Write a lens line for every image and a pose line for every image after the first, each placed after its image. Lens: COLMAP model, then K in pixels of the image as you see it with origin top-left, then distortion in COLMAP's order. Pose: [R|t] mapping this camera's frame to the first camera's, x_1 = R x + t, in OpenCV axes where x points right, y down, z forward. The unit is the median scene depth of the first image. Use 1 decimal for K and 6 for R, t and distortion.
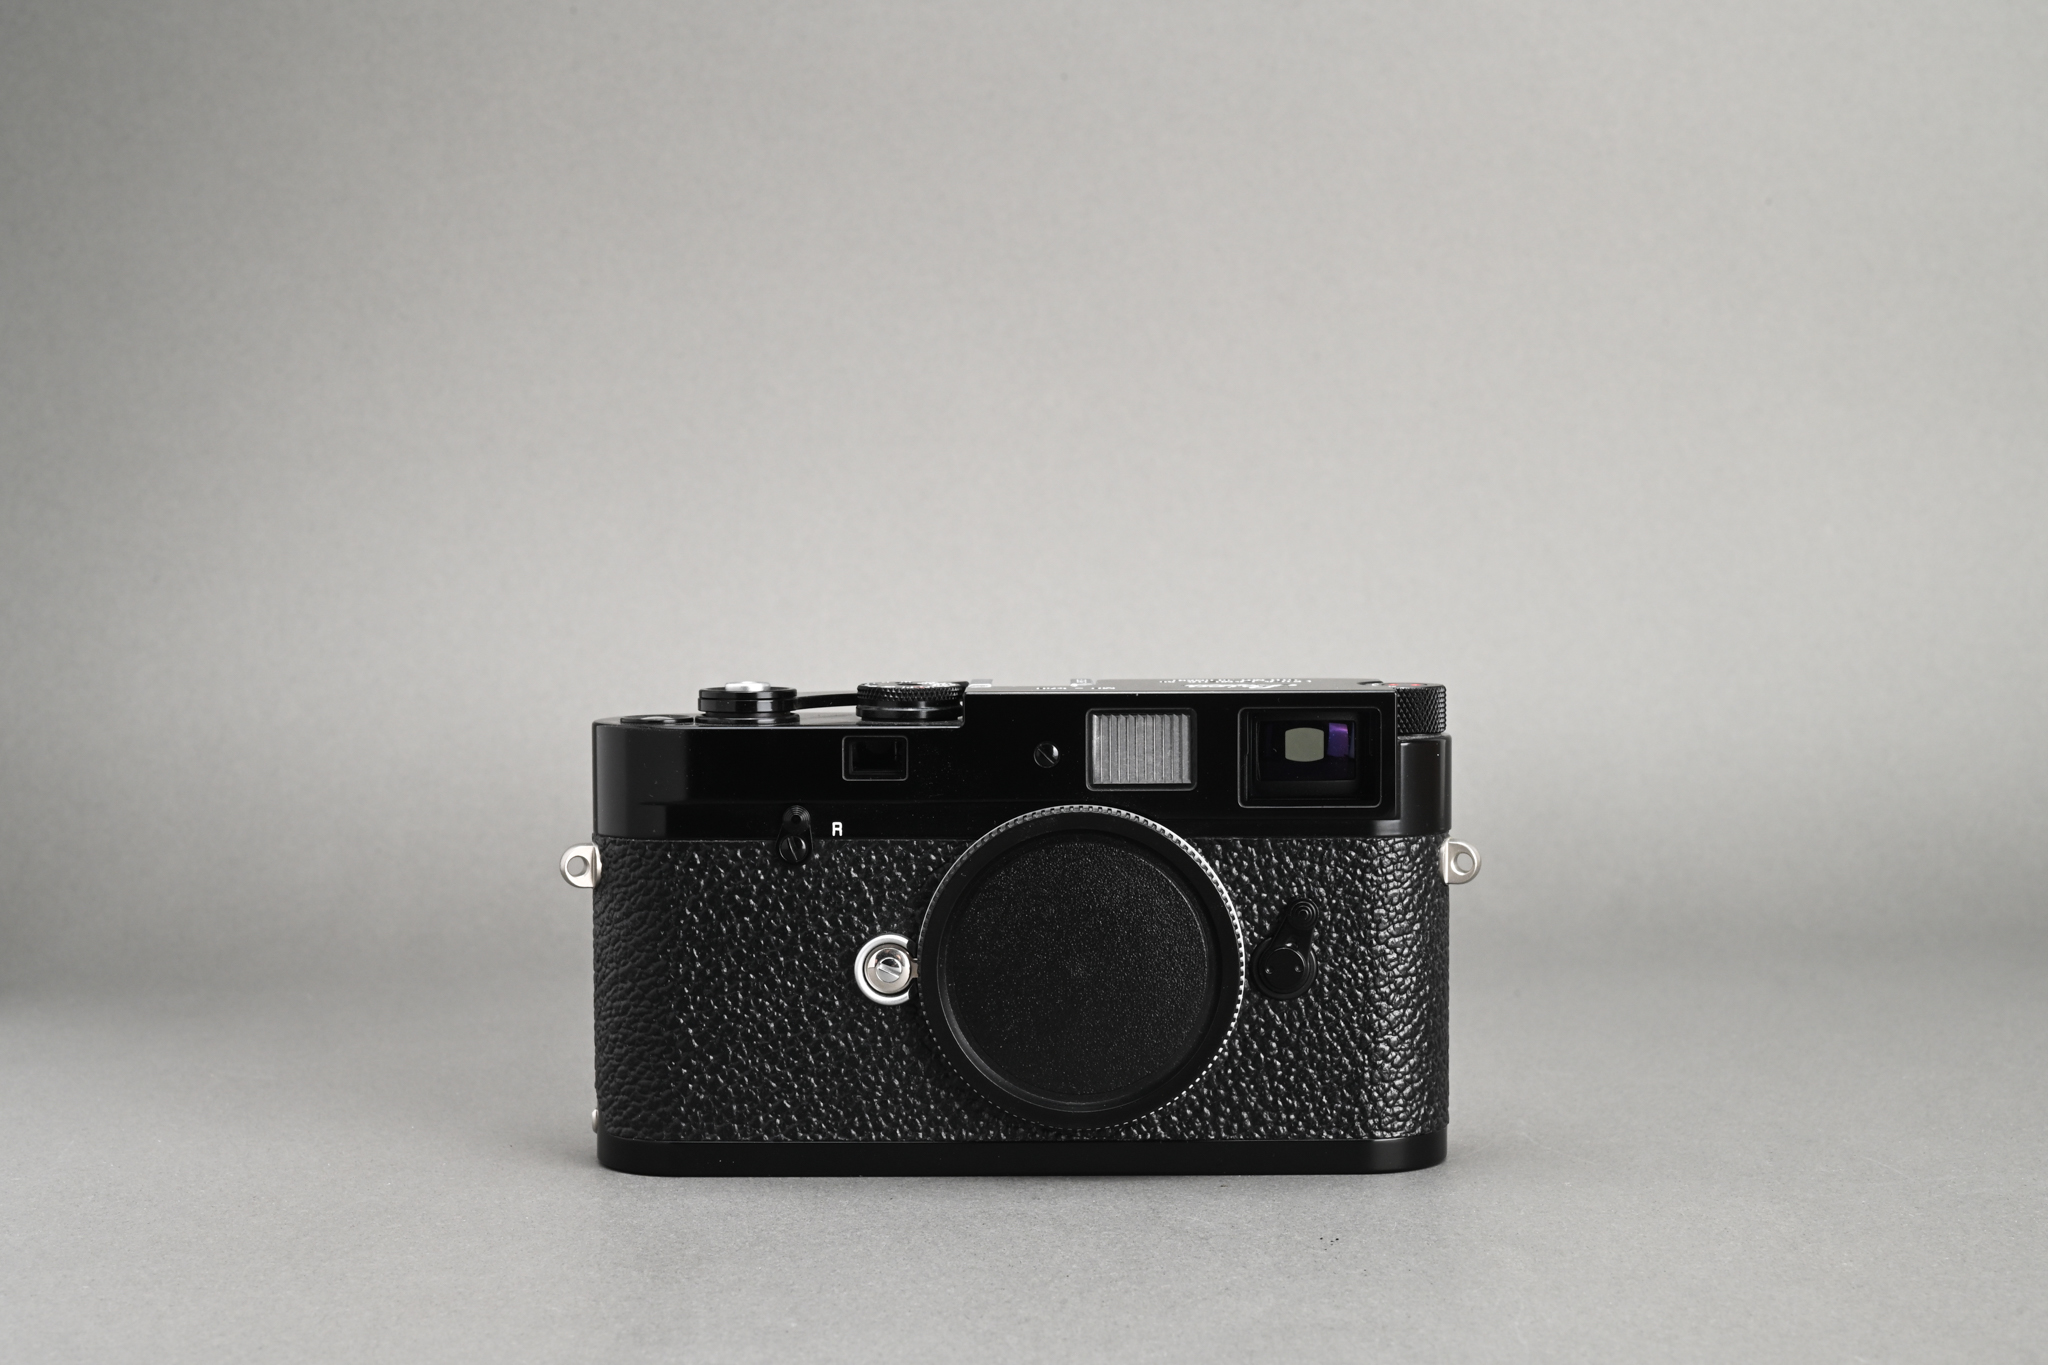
lens RADIAL K [[3202.3, 0, 989.1], [0, 3202.3, 680.4], [0, 0, 1]] dist [-0.007886, 0.034066]
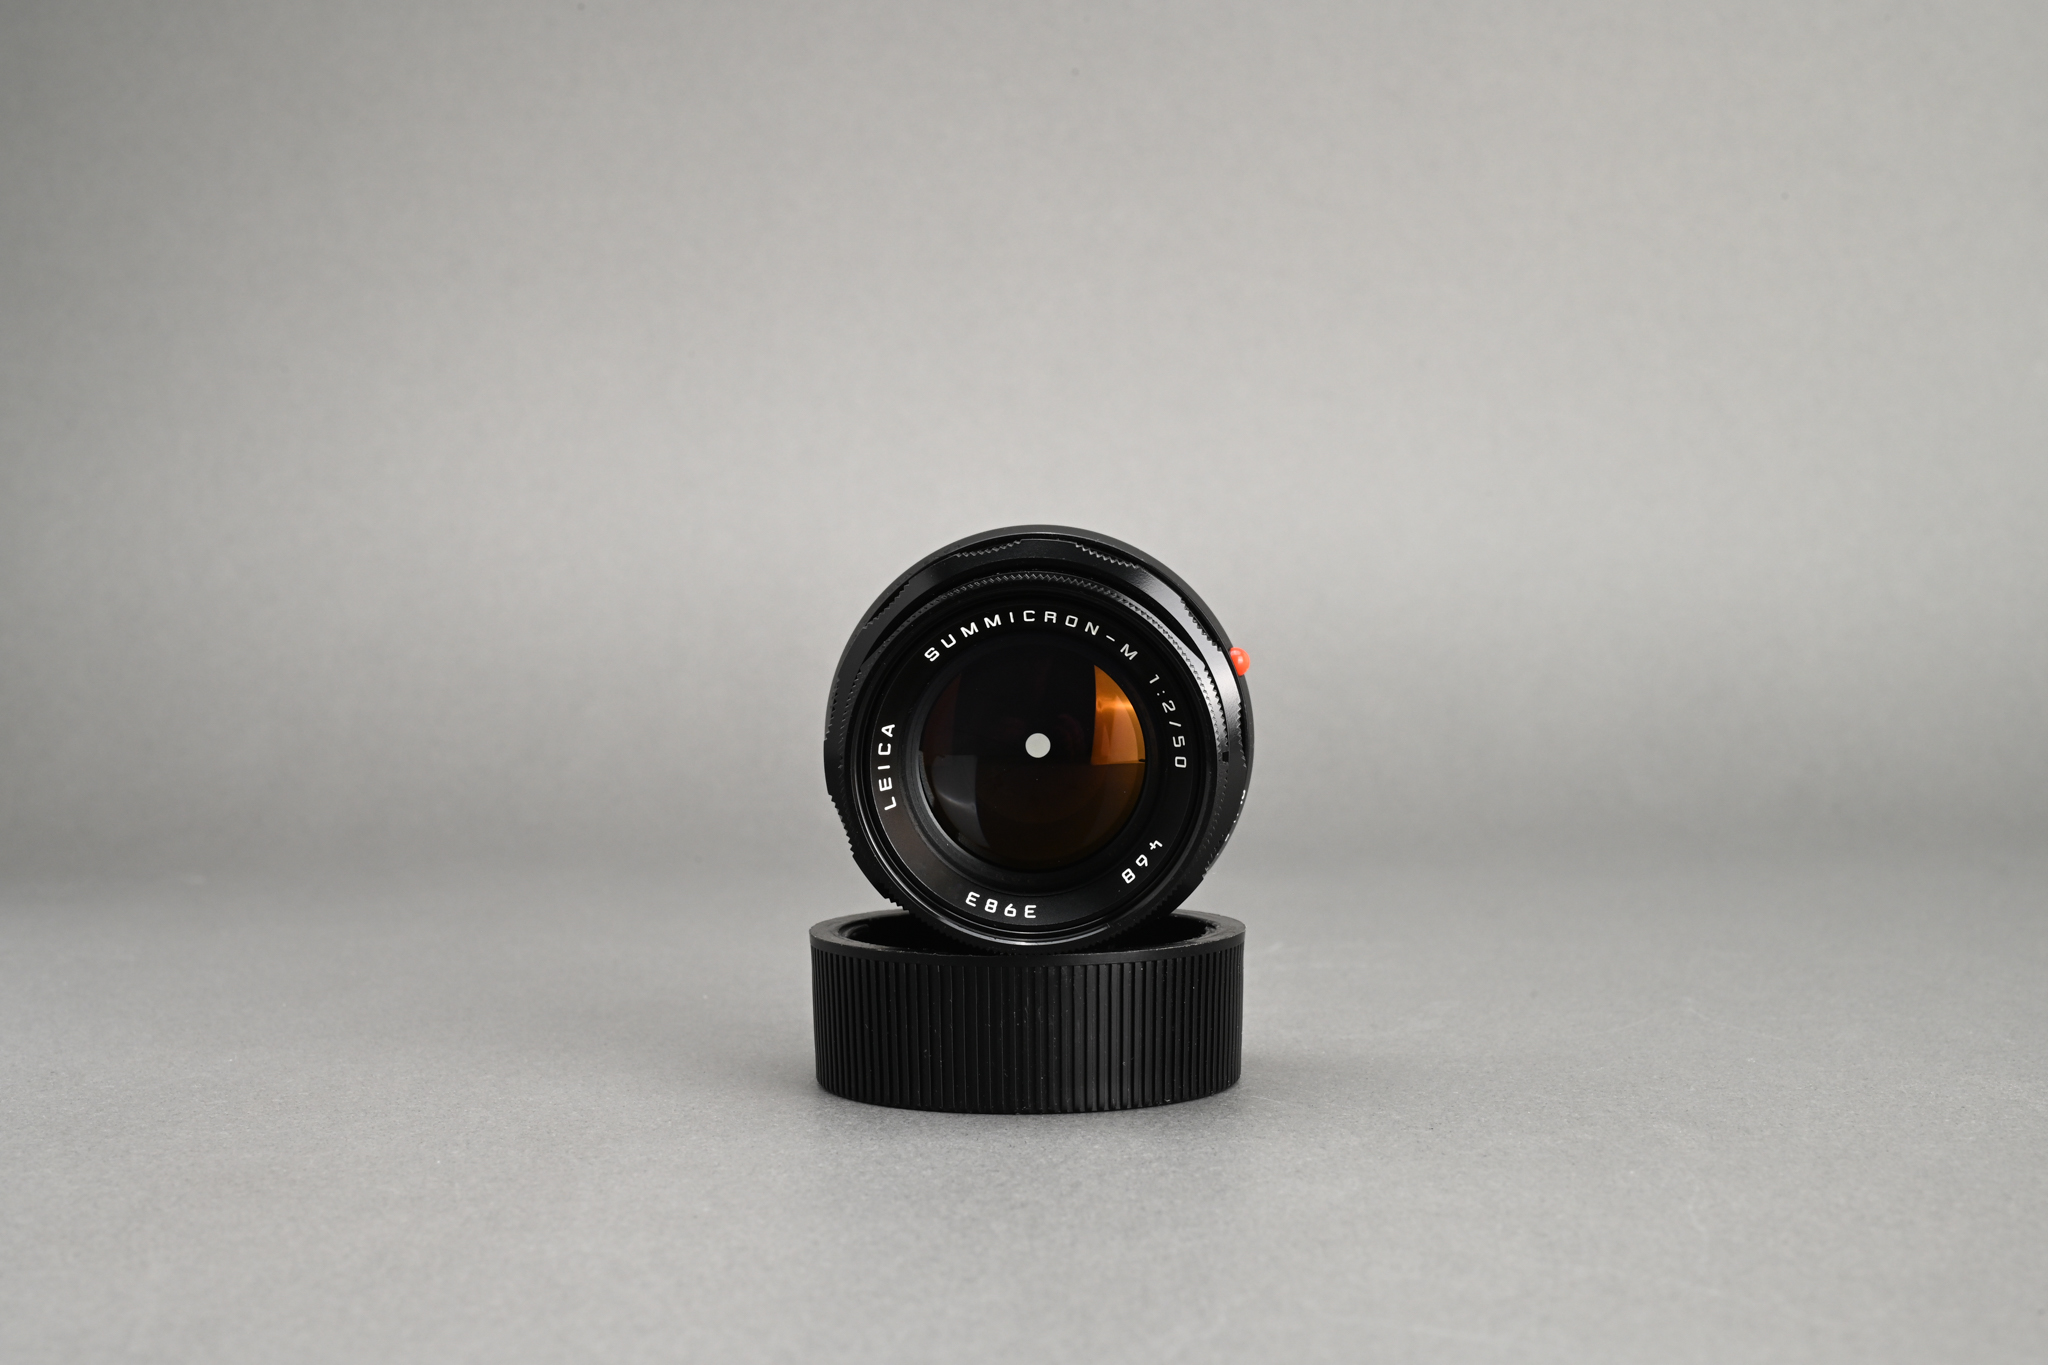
lens RADIAL K [[3292.7, 0, 1030.4], [0, 3292.7, 683.4], [0, 0, 1]] dist [-0.028665, 0.022672]
pose [[0.999682, -0.000421, -0.025217, 0.031499], [0.000127, 0.999932, -0.011645, 0.085376], [0.025220, 0.011638, 0.999614, 0.232303]]
